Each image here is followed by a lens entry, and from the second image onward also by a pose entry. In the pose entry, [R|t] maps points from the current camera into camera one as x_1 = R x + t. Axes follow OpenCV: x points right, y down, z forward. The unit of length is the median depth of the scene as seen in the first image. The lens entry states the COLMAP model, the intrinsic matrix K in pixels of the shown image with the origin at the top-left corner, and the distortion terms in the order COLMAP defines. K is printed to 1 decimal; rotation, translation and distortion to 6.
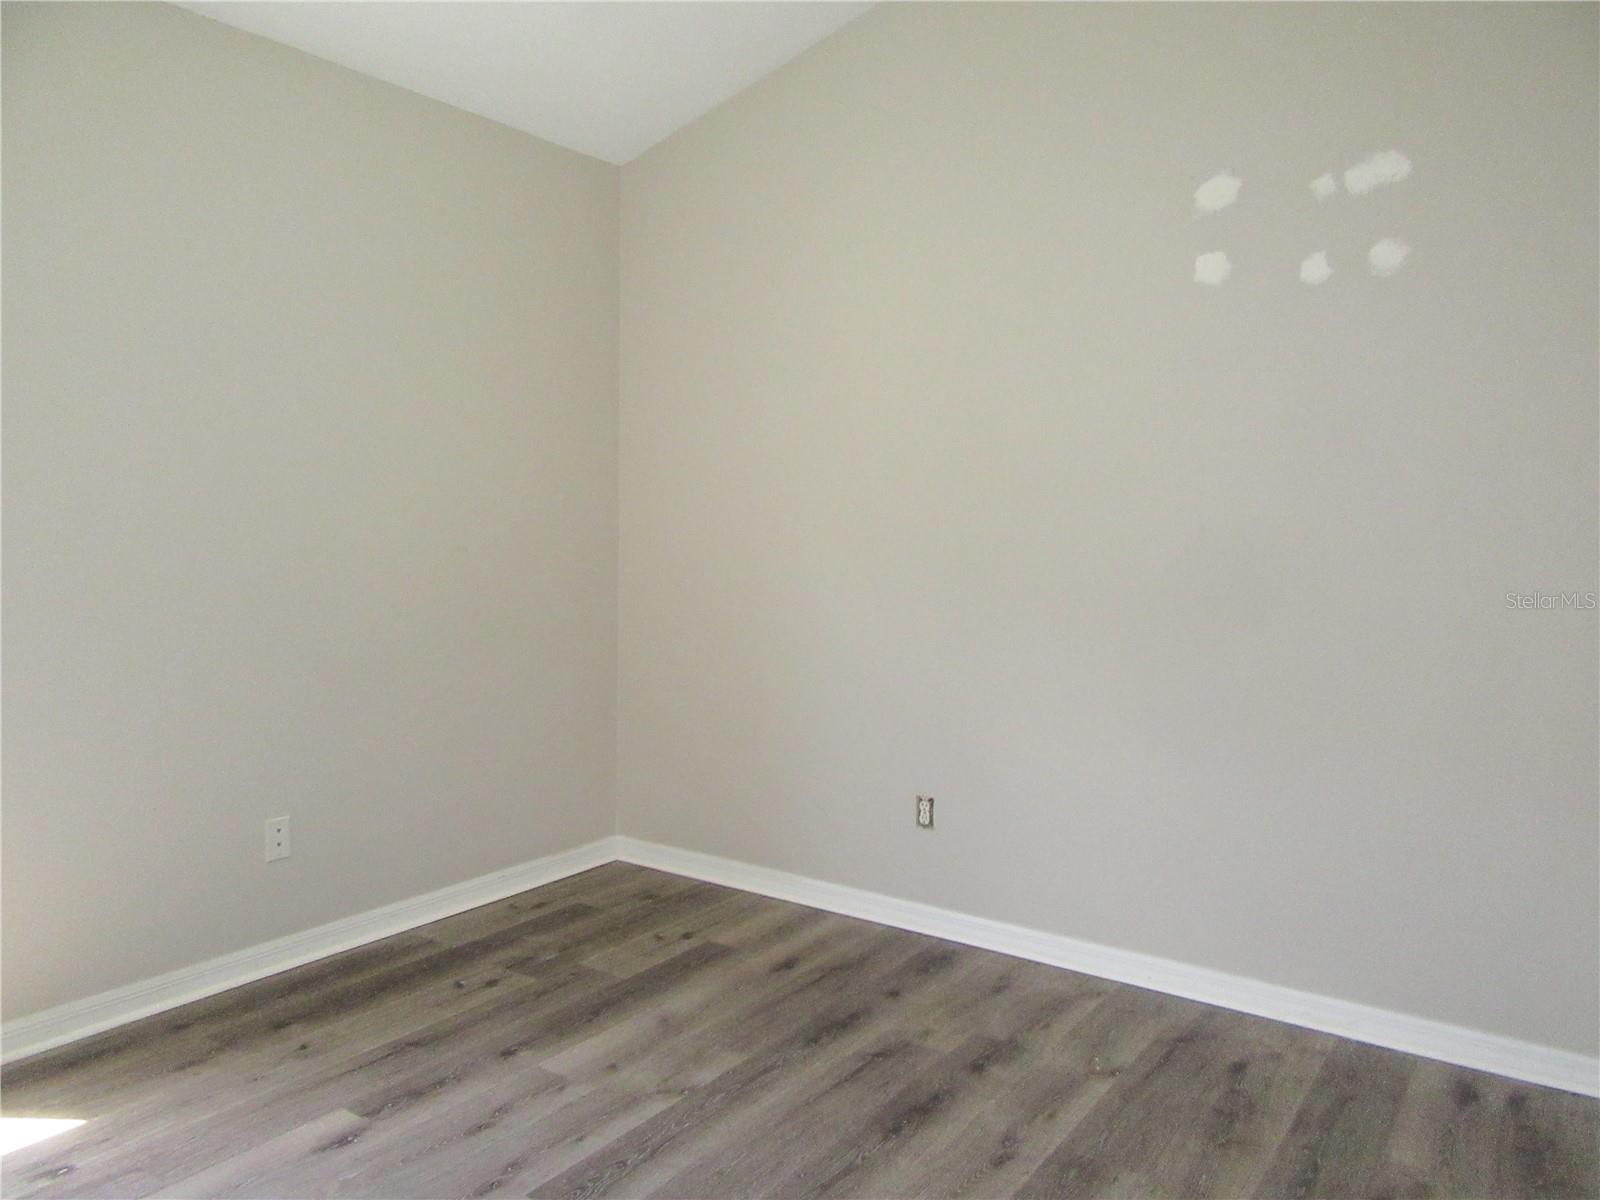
lens RADIAL K [[1189.9, 0, 804.4], [0, 1189.9, 598.6], [0, 0, 1]] dist [0.002602, -0.008567]
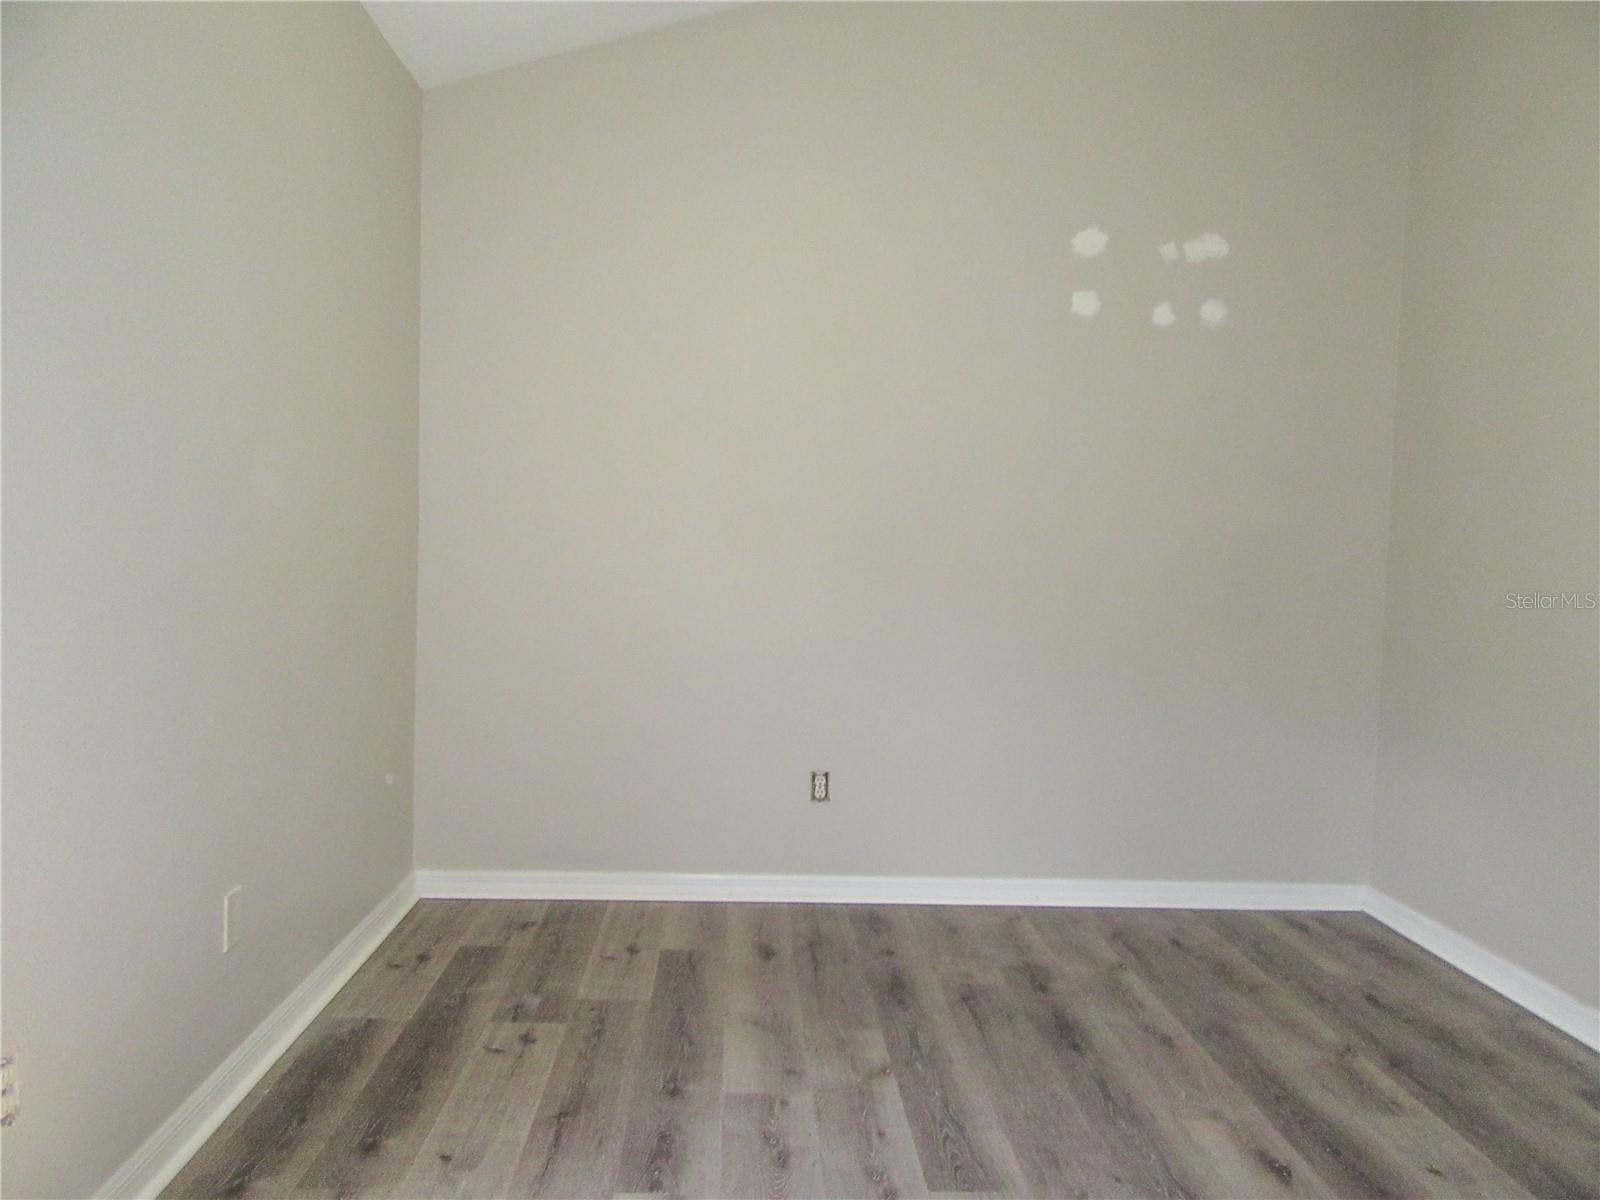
lens RADIAL K [[1189.9, 0, 804.1], [0, 1189.9, 601.7], [0, 0, 1]] dist [0.002602, -0.008567]
pose [[0.793942, -0.026491, 0.607416, -0.648678], [0.028505, 0.999574, 0.006335, 0.012209], [-0.607325, 0.012285, 0.794358, 0.213868]]
